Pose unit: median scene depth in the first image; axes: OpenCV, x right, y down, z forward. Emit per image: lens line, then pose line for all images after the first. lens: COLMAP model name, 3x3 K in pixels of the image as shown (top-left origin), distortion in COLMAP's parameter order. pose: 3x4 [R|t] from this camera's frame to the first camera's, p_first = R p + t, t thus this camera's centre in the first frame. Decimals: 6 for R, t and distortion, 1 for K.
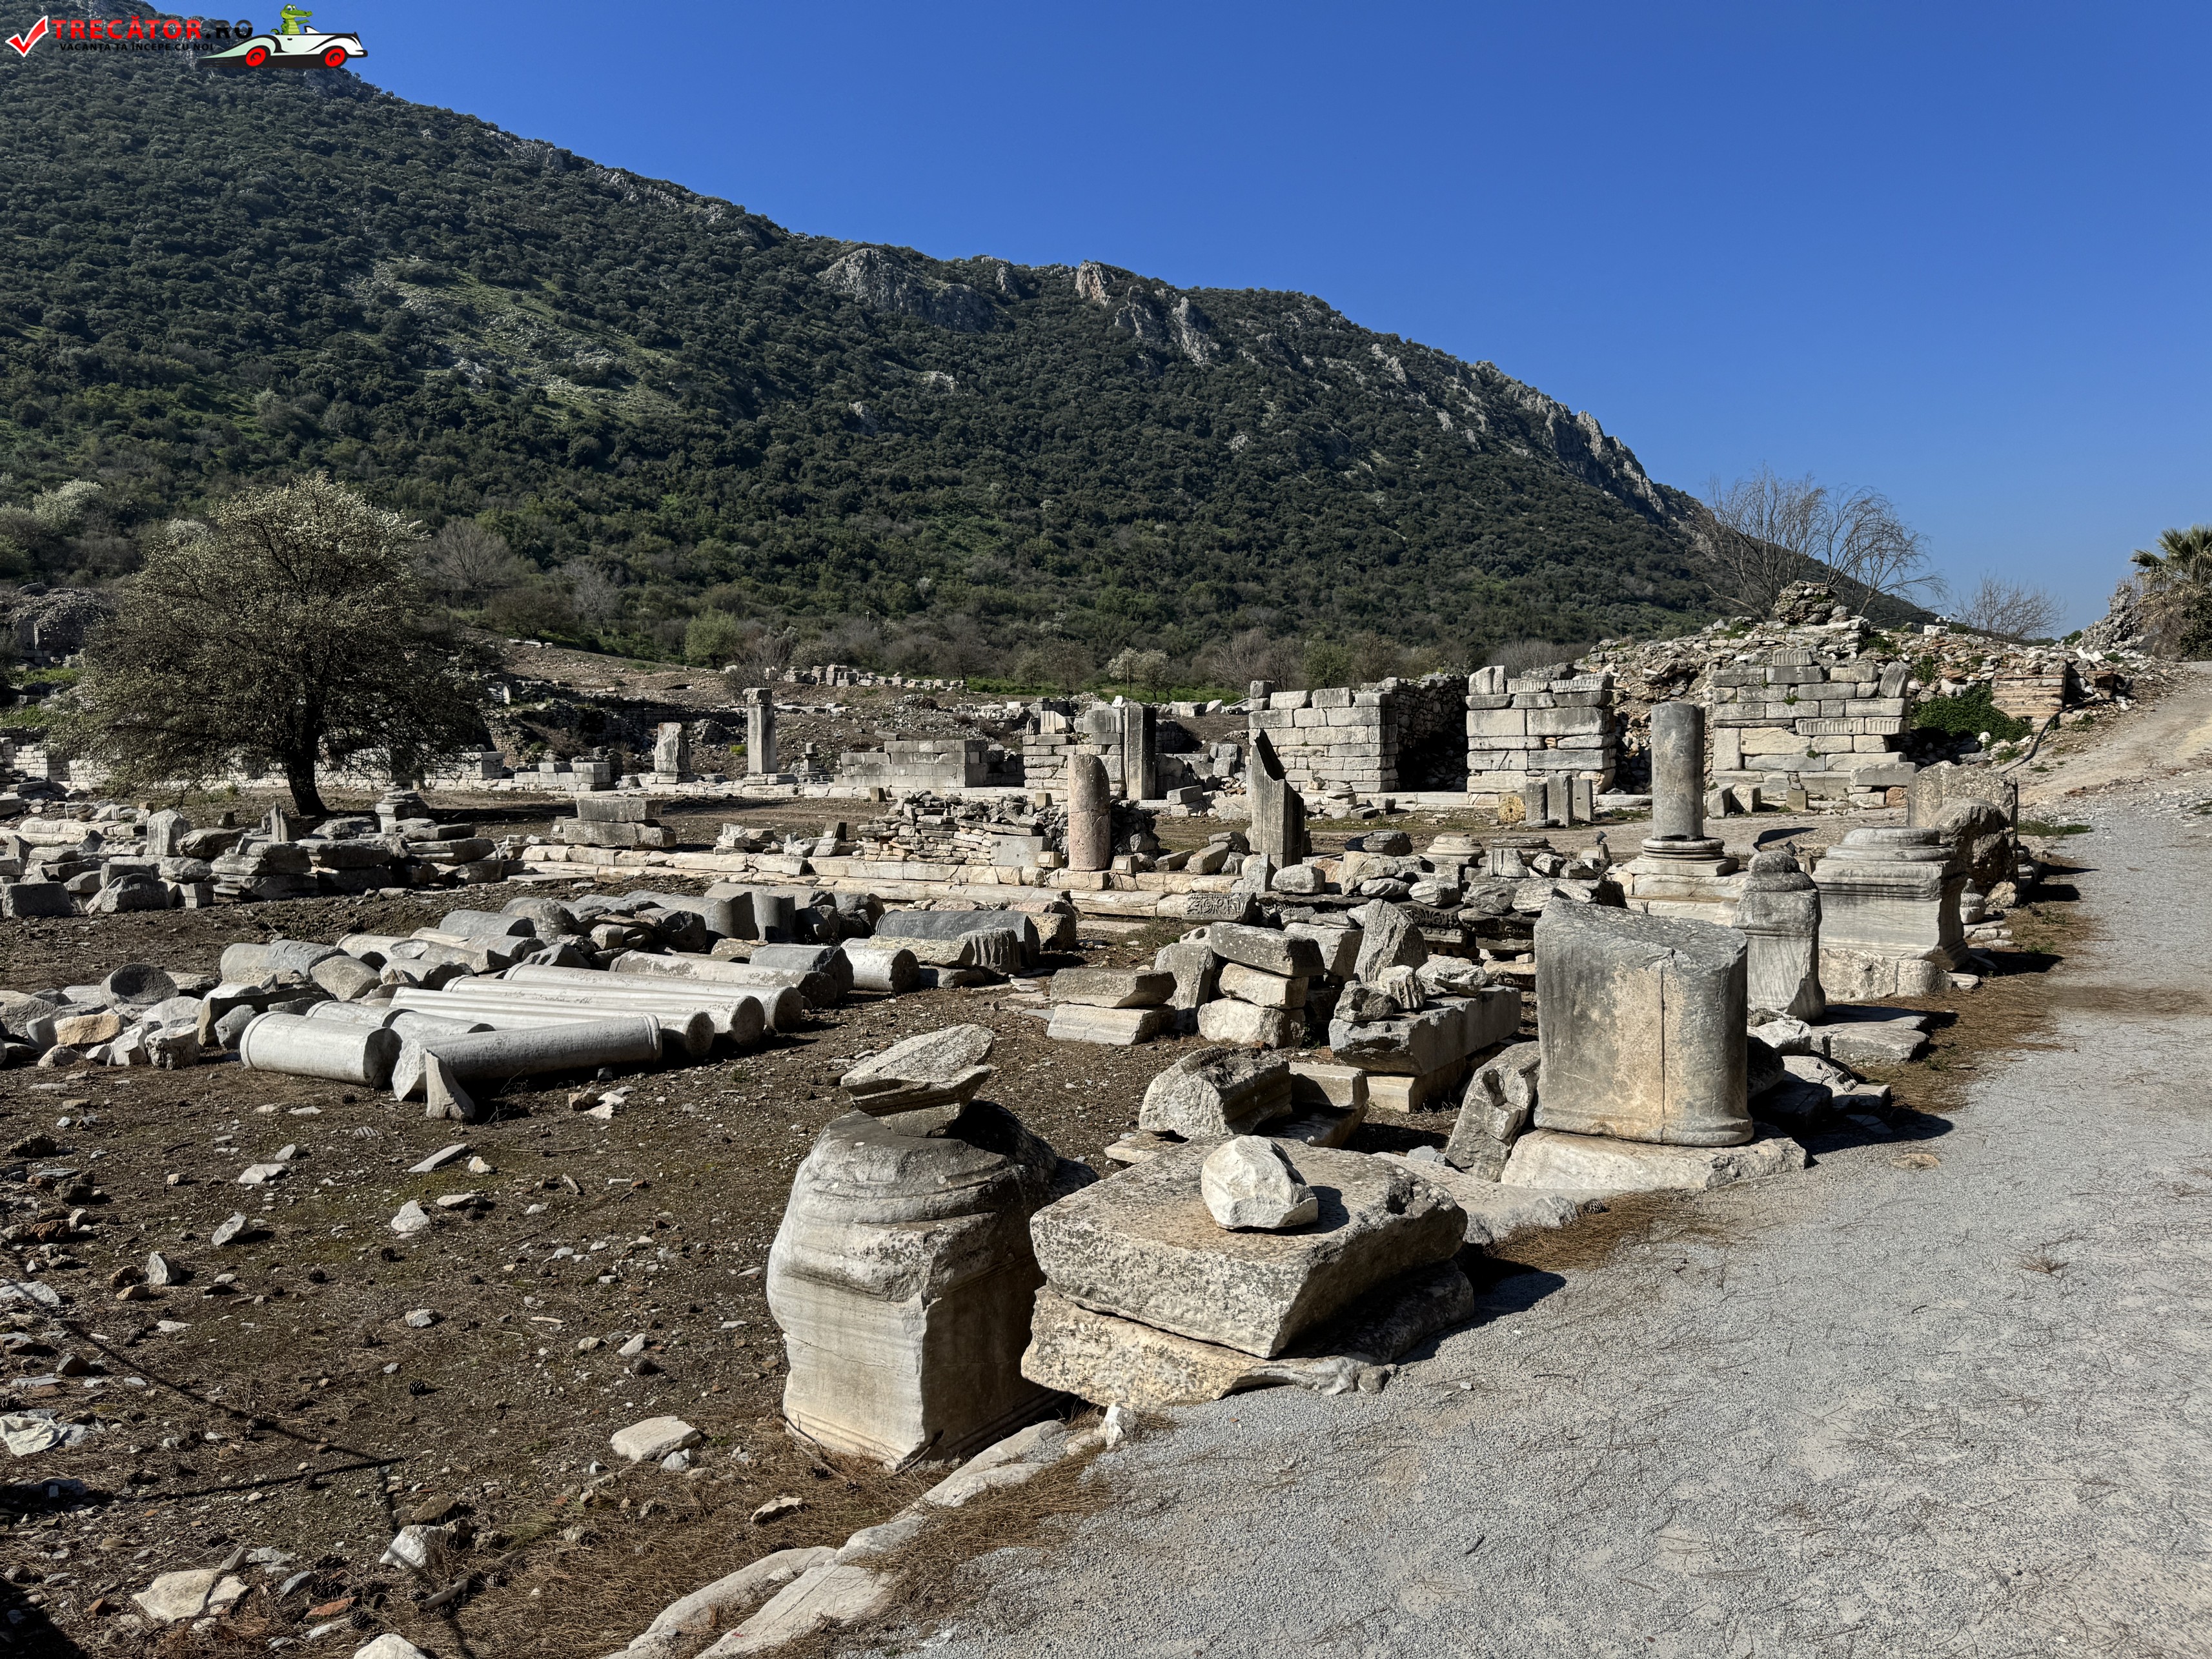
lens RADIAL K [[1576.8, 0, 1106.0], [0, 1576.8, 829.5], [0, 0, 1]] dist [0.139286, -0.219364]
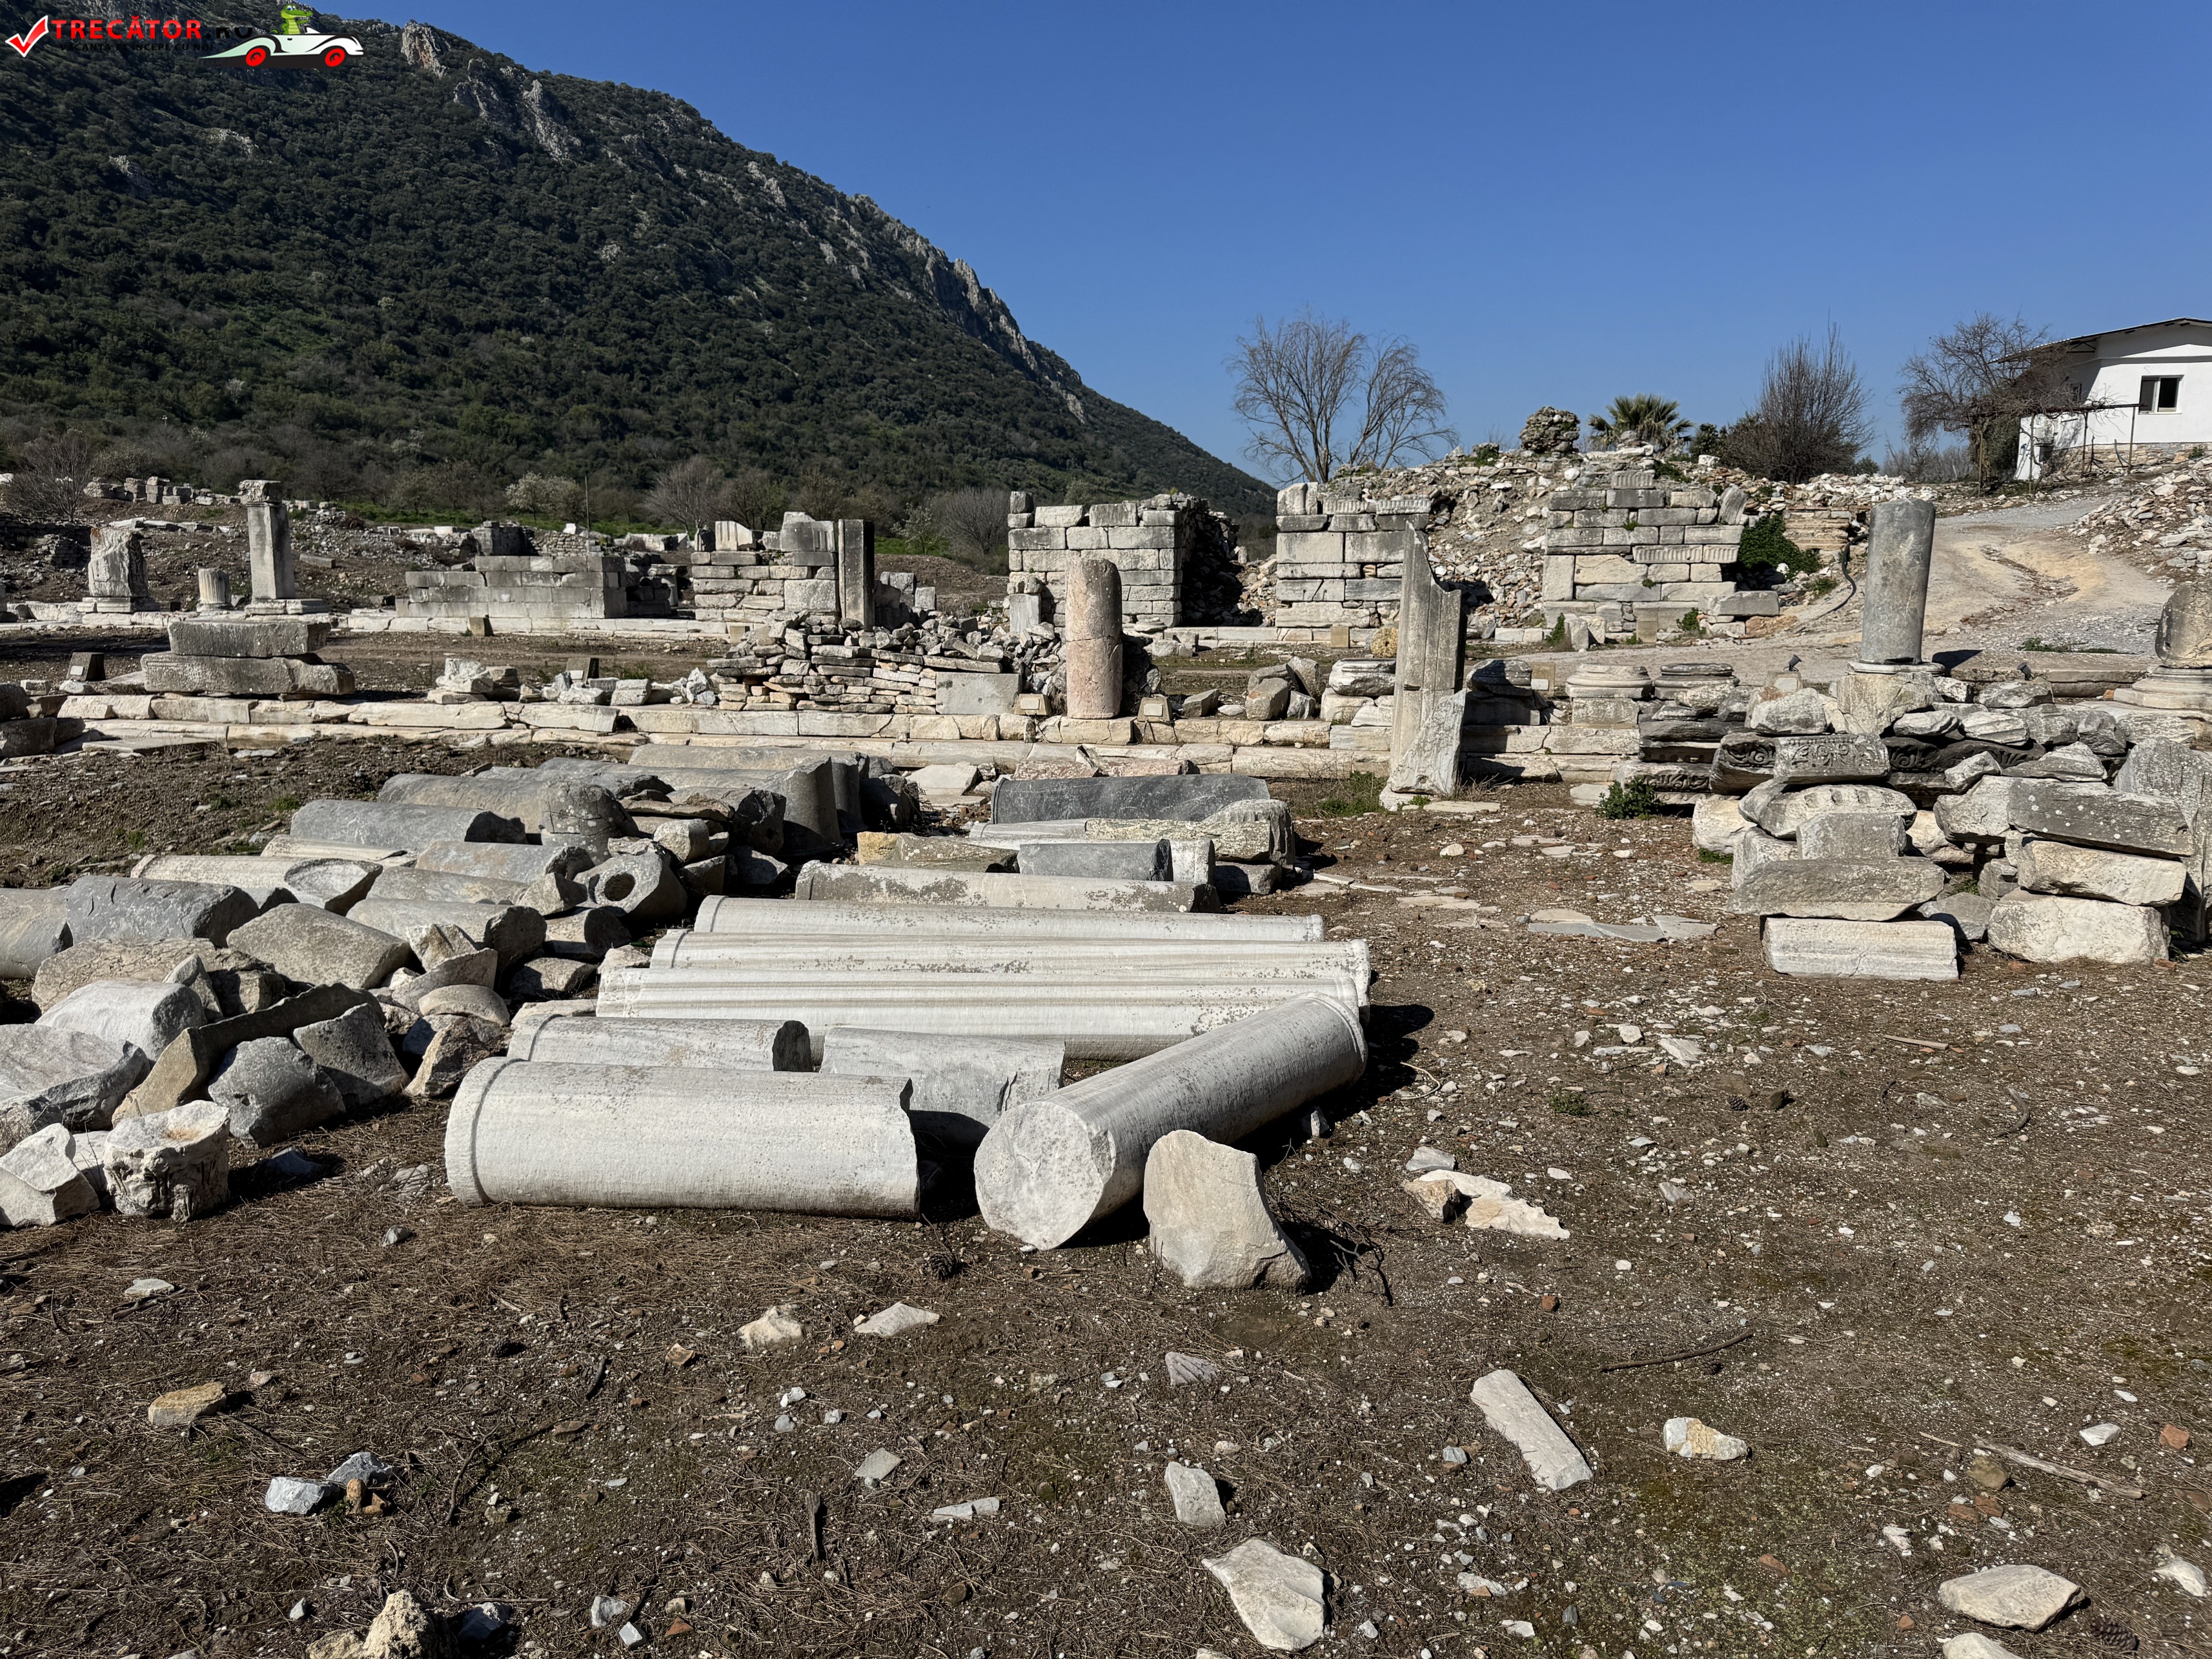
lens RADIAL K [[1584.4, 0, 1106.0], [0, 1584.4, 829.5], [0, 0, 1]] dist [0.052049, -0.047513]
pose [[0.922697, -0.045087, 0.382880, -0.179041], [0.008979, 0.995382, 0.095574, 0.004257], [-0.385421, -0.084748, 0.918841, 0.183212]]
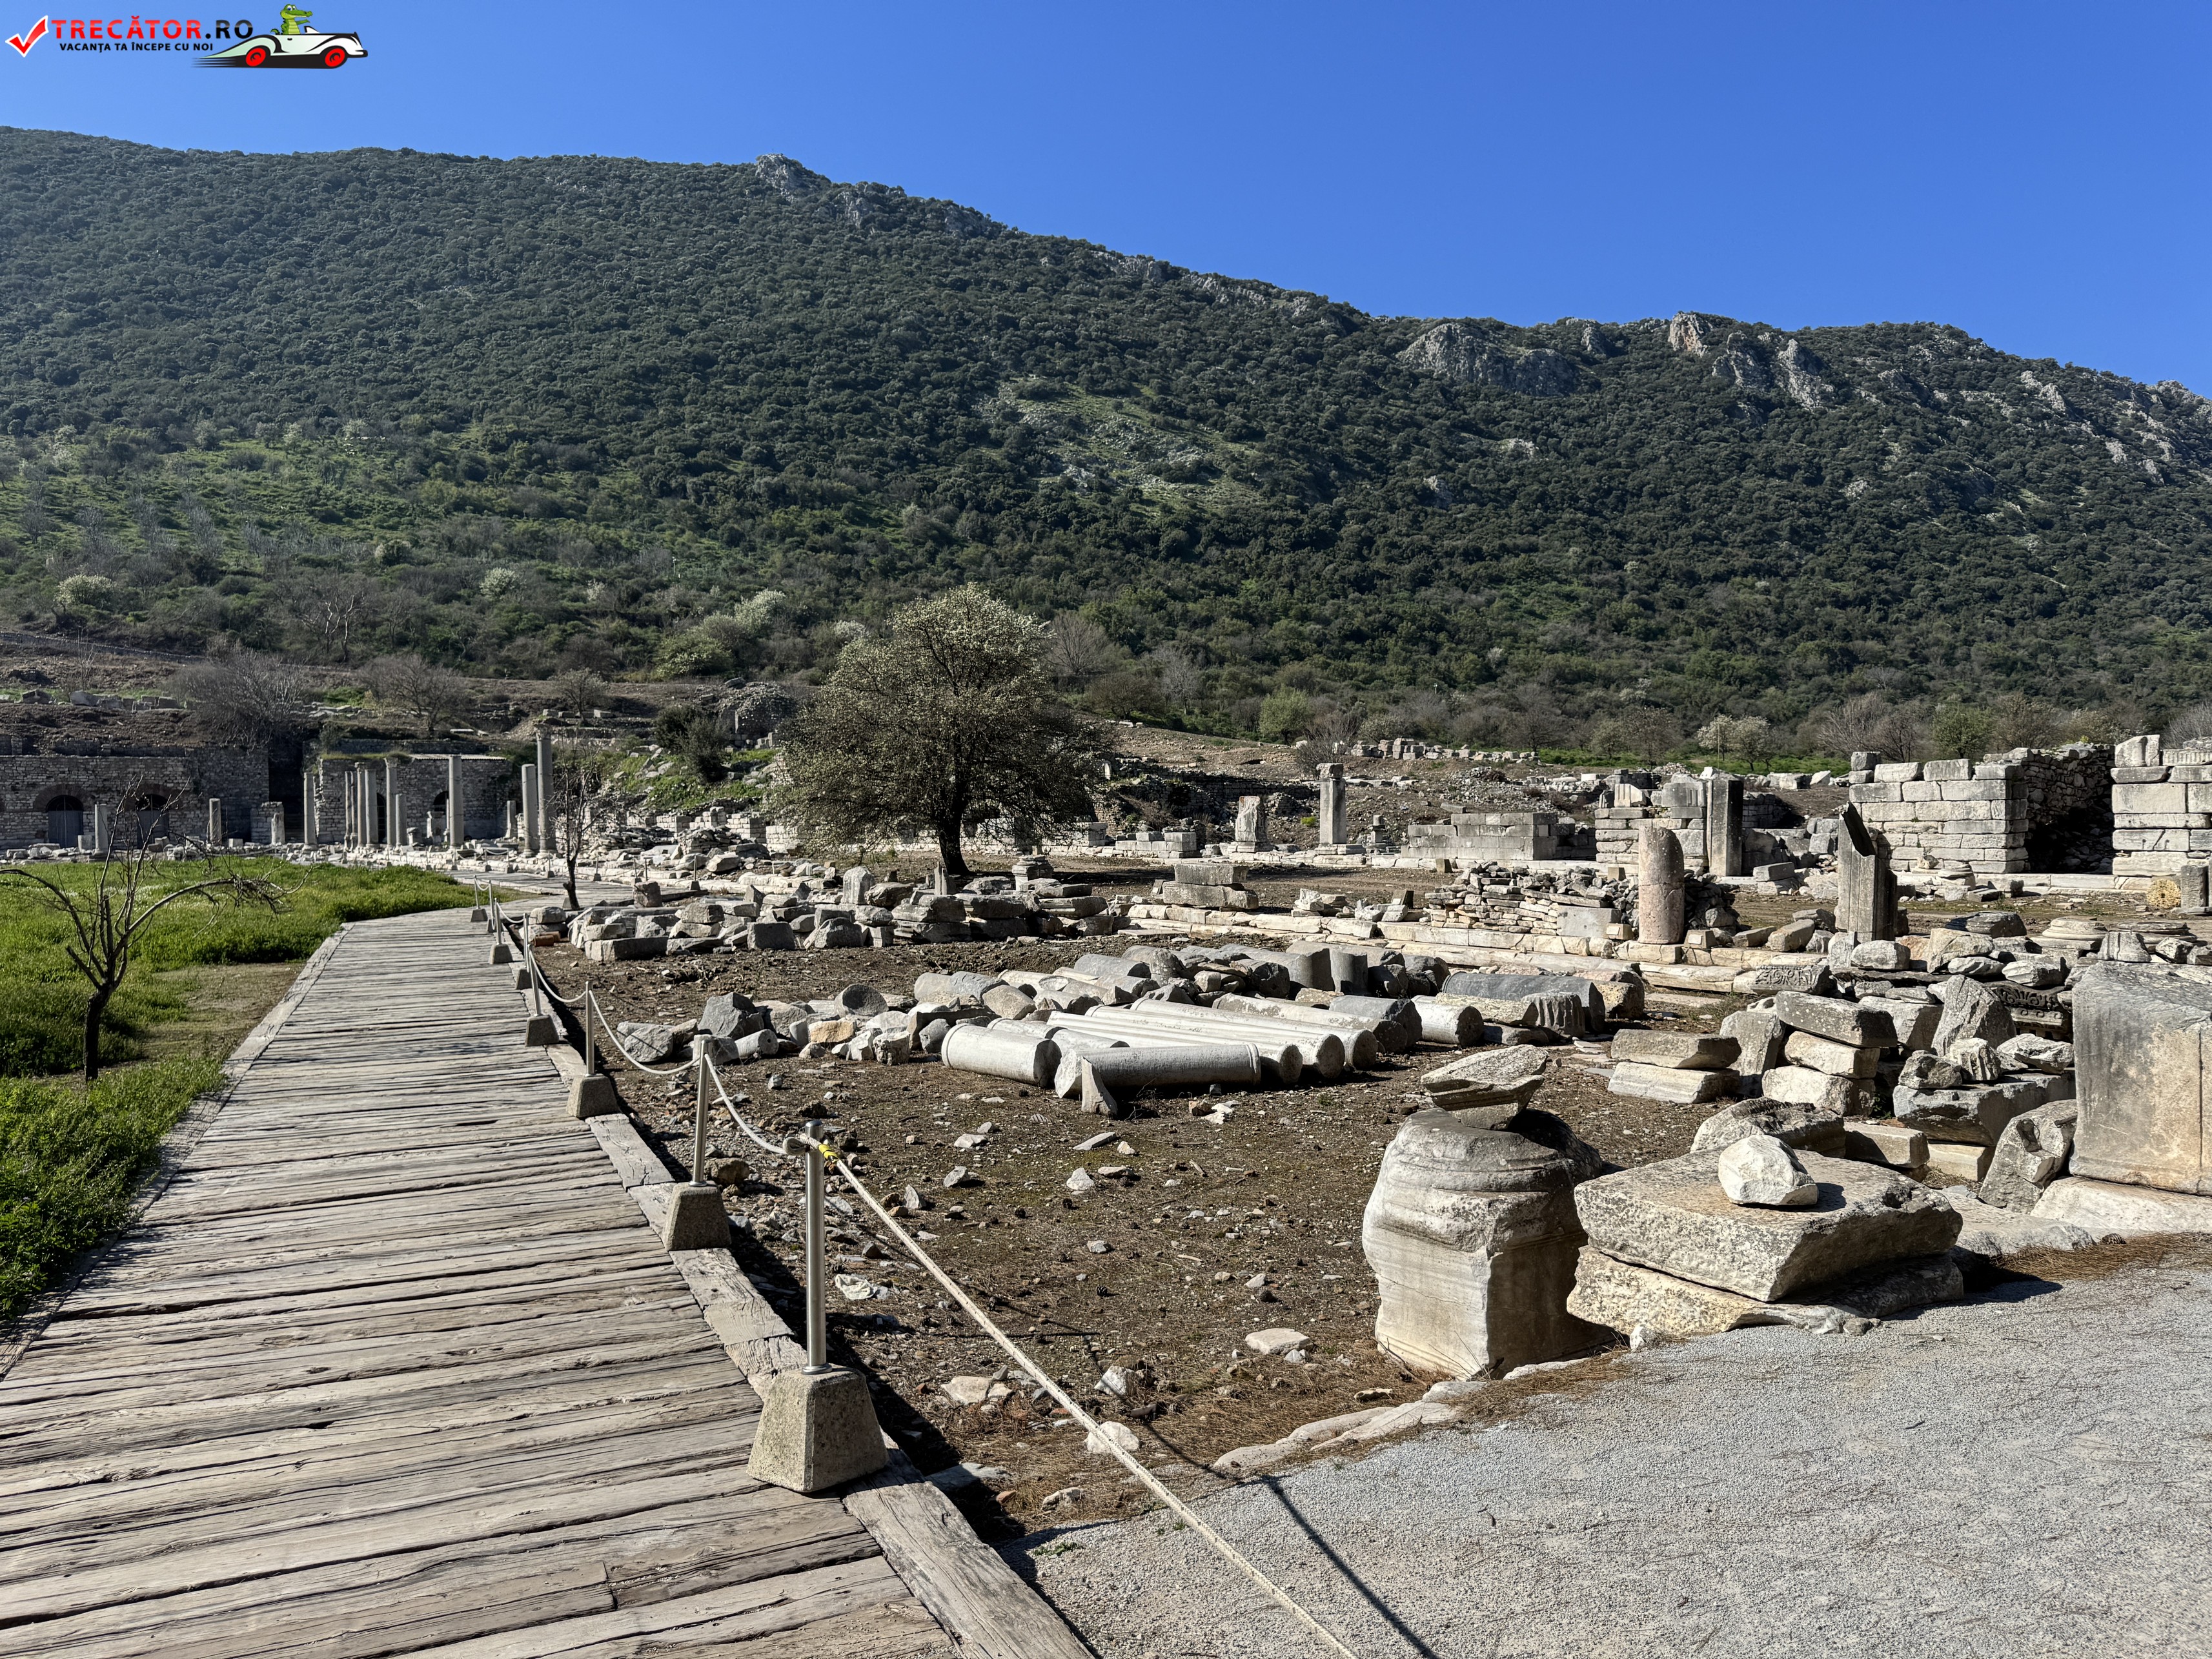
lens RADIAL K [[1587.7, 0, 1106.0], [0, 1587.7, 829.5], [0, 0, 1]] dist [0.166249, -0.325251]
pose [[0.939082, 0.010442, -0.343534, 0.005843], [-0.026201, 0.998805, -0.041264, 0.003059], [0.342692, 0.047752, 0.938233, -0.050057]]
